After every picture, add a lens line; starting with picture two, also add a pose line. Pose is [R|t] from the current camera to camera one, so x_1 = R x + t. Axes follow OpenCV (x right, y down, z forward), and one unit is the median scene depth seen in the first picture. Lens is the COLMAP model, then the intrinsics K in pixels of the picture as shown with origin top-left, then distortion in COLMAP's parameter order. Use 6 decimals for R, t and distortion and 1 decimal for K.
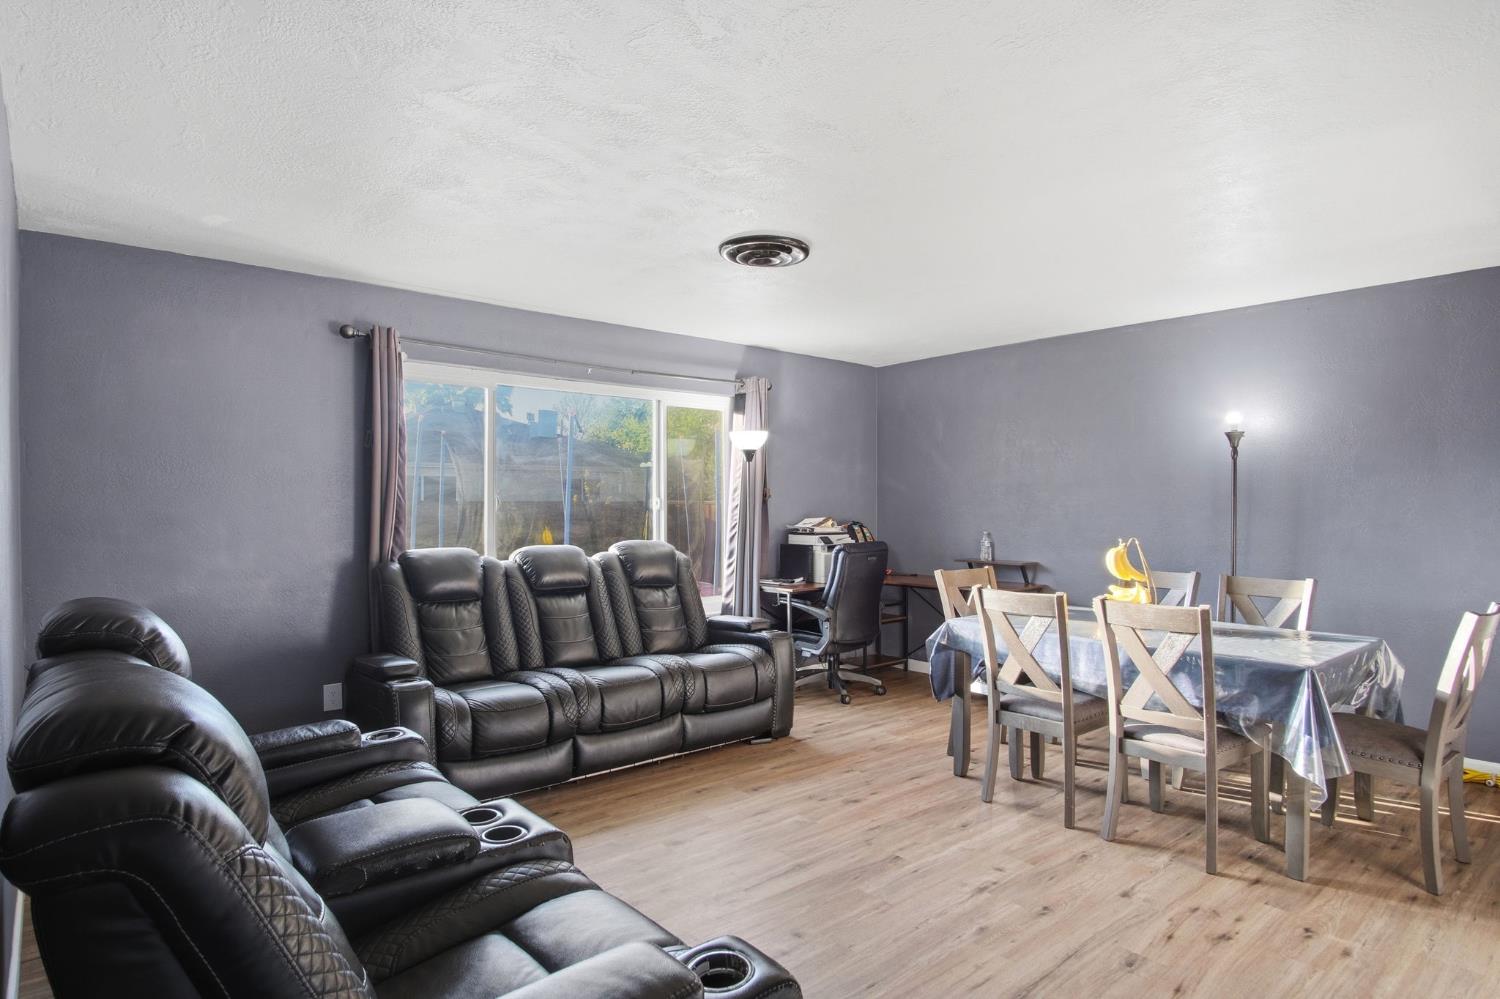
lens RADIAL K [[809.6, 0, 725.0], [0, 809.6, 504.8], [0, 0, 1]] dist [0.014253, 0.000568]
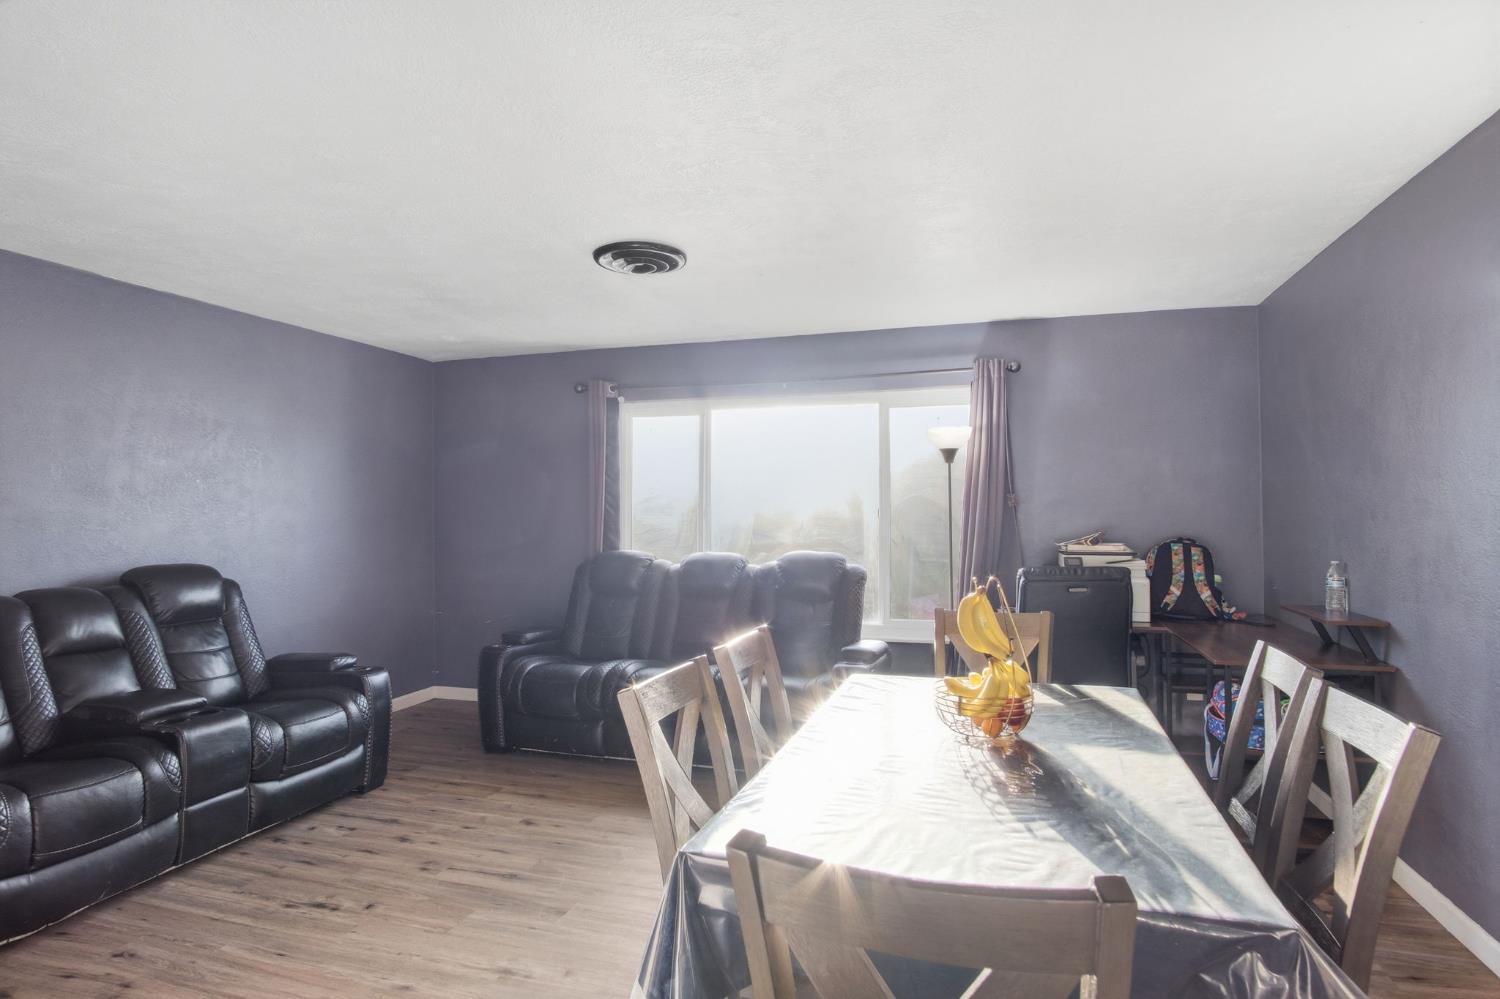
lens RADIAL K [[782.3, 0, 749.8], [0, 782.3, 452.2], [0, 0, 1]] dist [0.001457, 0.000670]
pose [[0.543523, -0.070208, -0.836453, 0.598791], [-0.005435, 0.996181, -0.087146, 0.008031], [0.839377, 0.051913, 0.541065, 0.390028]]
